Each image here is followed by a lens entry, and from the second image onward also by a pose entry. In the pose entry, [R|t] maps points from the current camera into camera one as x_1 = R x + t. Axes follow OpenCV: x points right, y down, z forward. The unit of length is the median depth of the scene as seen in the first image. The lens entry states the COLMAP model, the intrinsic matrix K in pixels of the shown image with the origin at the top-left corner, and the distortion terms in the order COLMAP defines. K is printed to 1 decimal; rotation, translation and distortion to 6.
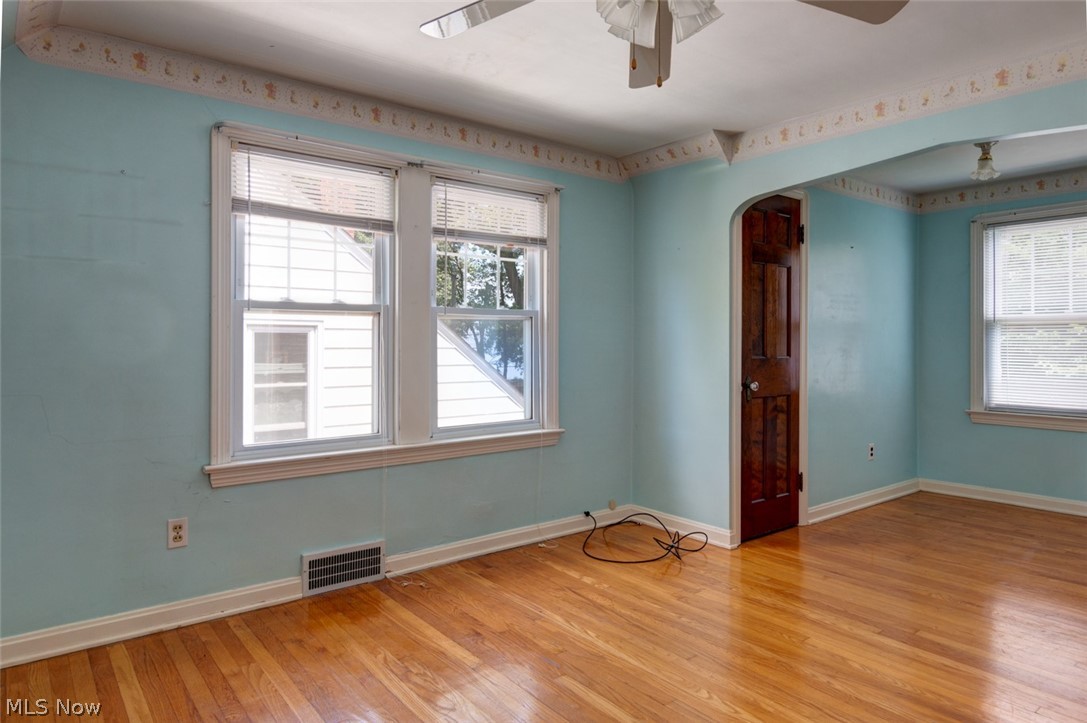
lens RADIAL K [[668.3, 0, 543.5], [0, 668.3, 361.5], [0, 0, 1]] dist [-0.000549, -0.000714]
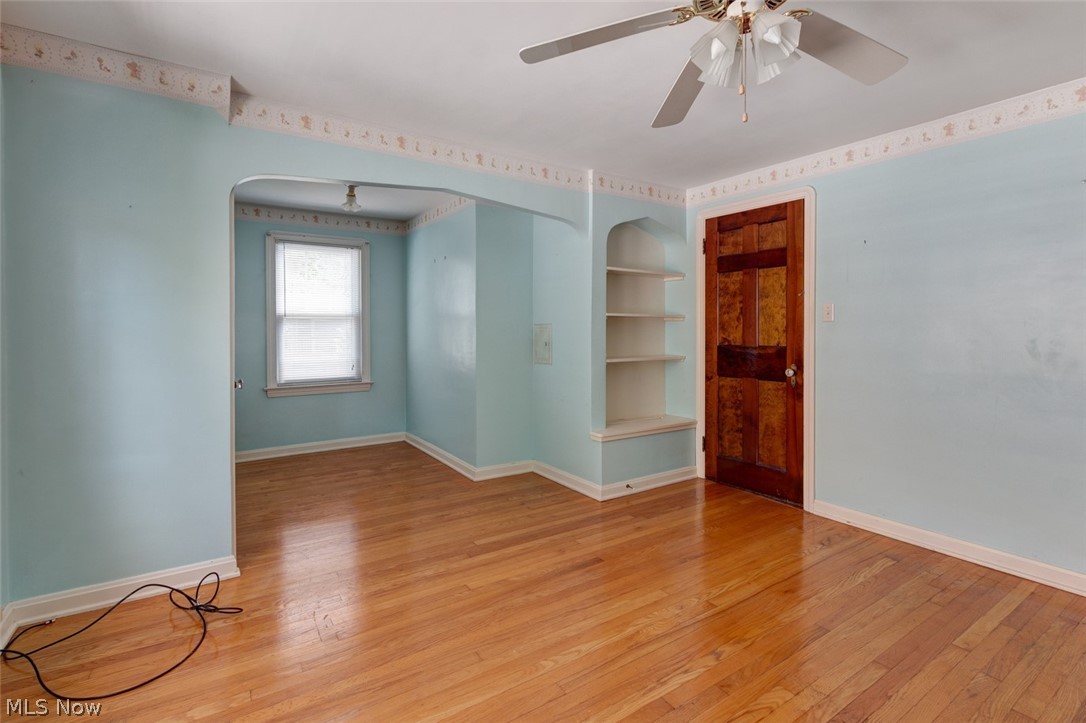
lens RADIAL K [[505.8, 0, 543.6], [0, 505.8, 336.2], [0, 0, 1]] dist [0.002199, 0.000280]
pose [[0.080758, -0.011450, 0.996668, -0.338880], [0.033909, 0.999387, 0.008734, -0.017290], [-0.996157, 0.033090, 0.081097, 0.565507]]
